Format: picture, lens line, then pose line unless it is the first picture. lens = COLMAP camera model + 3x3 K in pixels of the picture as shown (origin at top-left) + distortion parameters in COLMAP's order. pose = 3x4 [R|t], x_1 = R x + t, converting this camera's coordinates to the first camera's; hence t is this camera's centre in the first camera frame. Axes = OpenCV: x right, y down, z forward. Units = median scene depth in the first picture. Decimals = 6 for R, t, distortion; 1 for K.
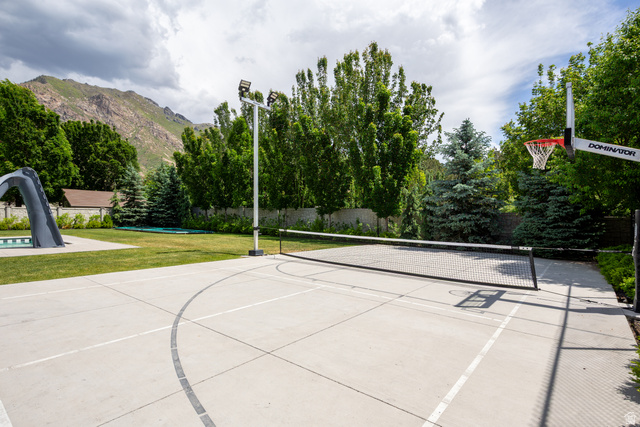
lens RADIAL K [[317.9, 0, 318.4], [0, 317.9, 214.1], [0, 0, 1]] dist [0.005408, -0.001451]
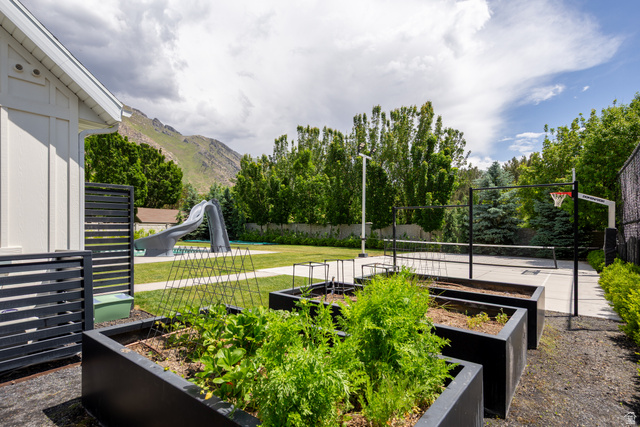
lens RADIAL K [[317.9, 0, 326.4], [0, 317.9, 229.6], [0, 0, 1]] dist [0.005408, -0.001451]
pose [[0.999528, -0.002532, 0.030604, -0.222642], [0.002364, 0.999982, 0.005500, -0.004808], [-0.030617, -0.005425, 0.999516, -0.258329]]
